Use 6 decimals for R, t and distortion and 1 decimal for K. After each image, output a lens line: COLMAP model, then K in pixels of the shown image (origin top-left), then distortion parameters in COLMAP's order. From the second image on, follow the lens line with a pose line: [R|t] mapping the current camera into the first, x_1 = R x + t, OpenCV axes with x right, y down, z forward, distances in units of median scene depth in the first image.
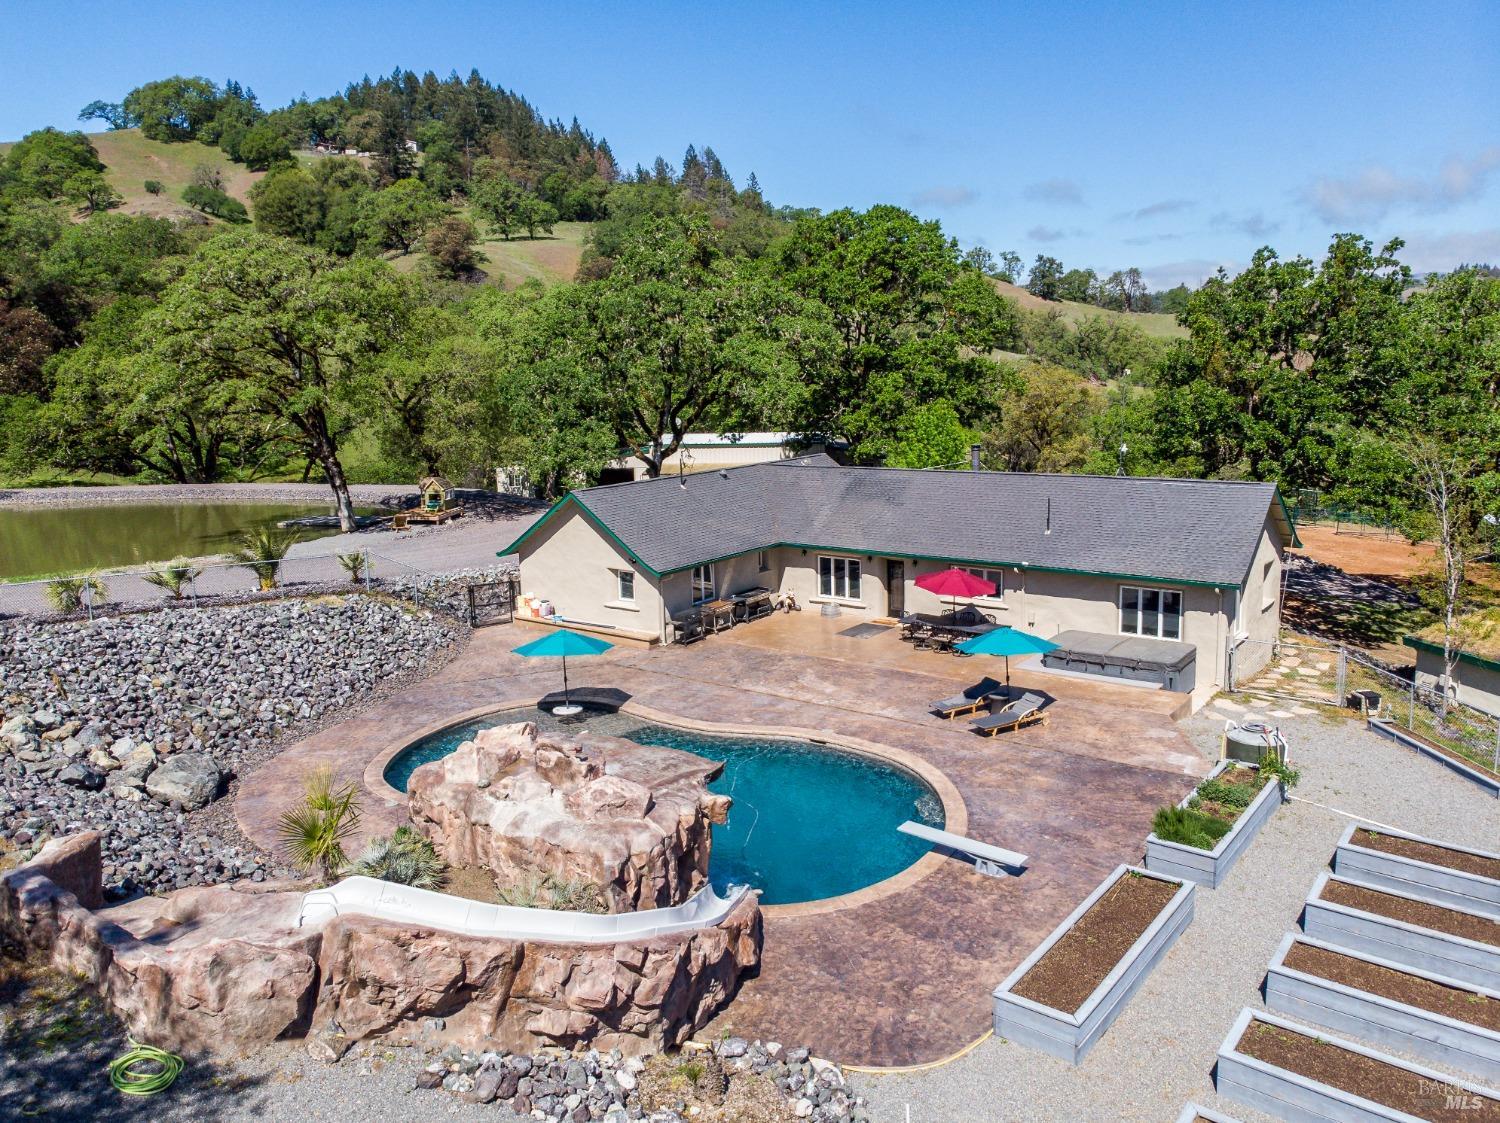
lens RADIAL K [[1060.4, 0, 747.2], [0, 1060.4, 565.6], [0, 0, 1]] dist [0.006129, 0.010028]
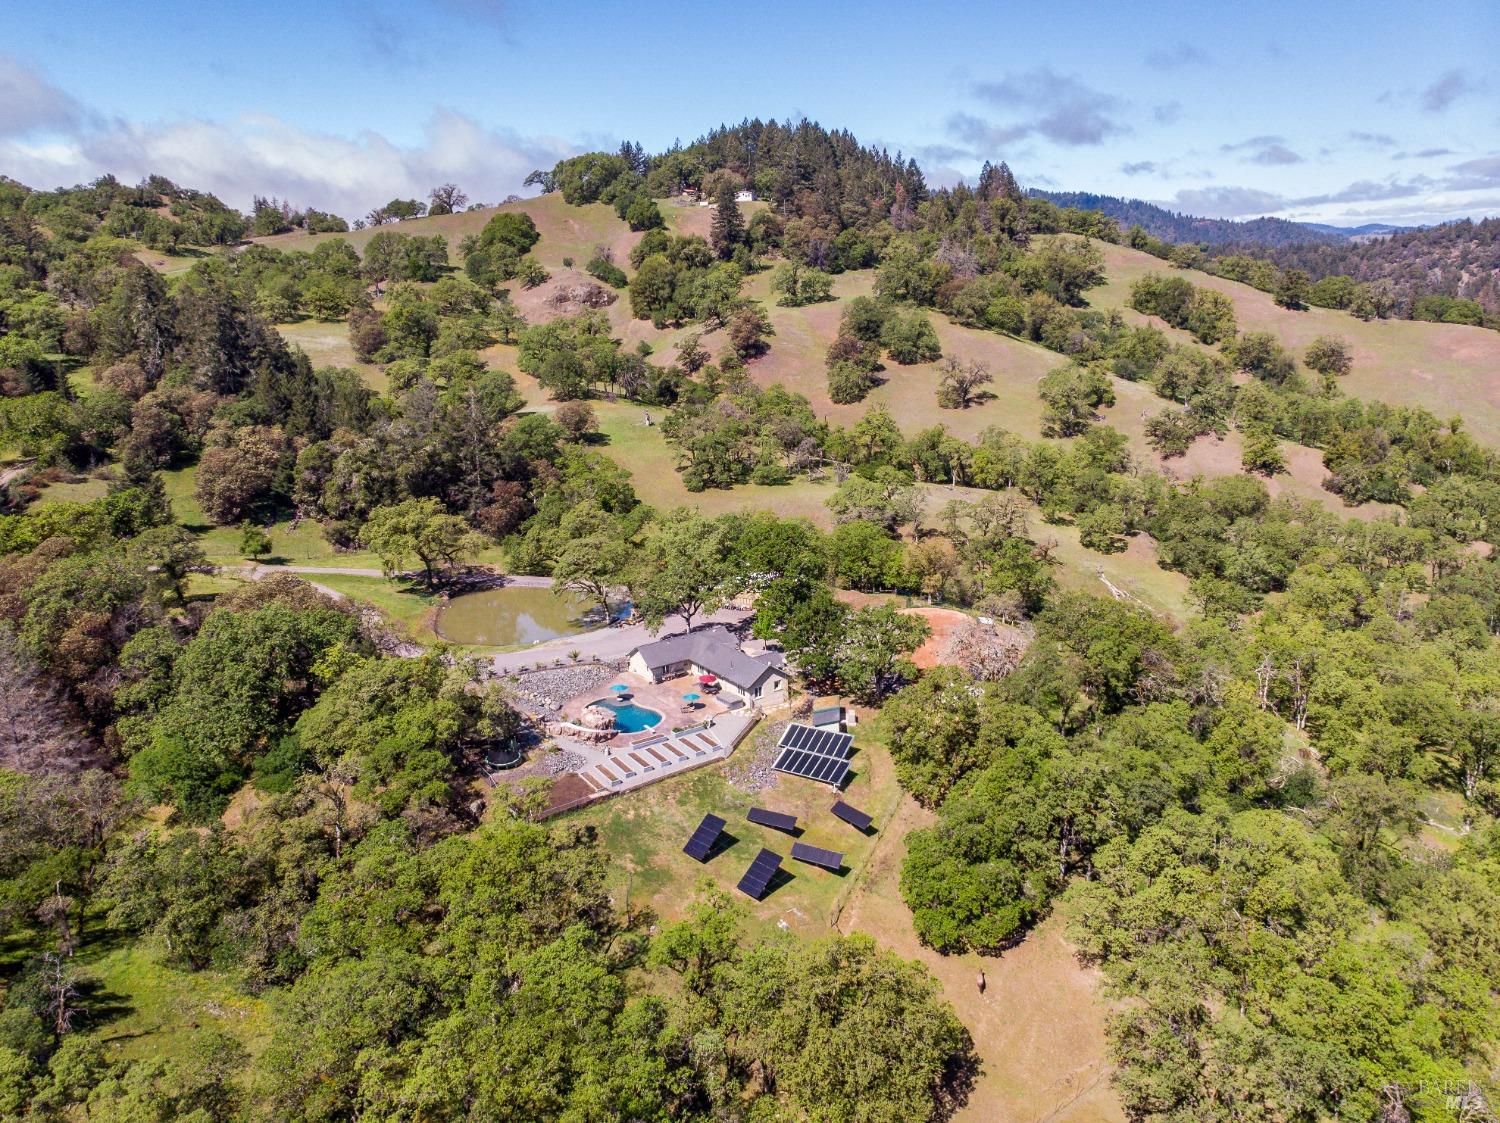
lens RADIAL K [[1060.4, 0, 752.0], [0, 1060.4, 560.2], [0, 0, 1]] dist [0.006129, 0.010028]
pose [[0.943166, 0.061789, -0.326529, 0.134261], [-0.036946, 0.995968, 0.081751, -0.063601], [0.330263, -0.065041, 0.941645, -0.233424]]
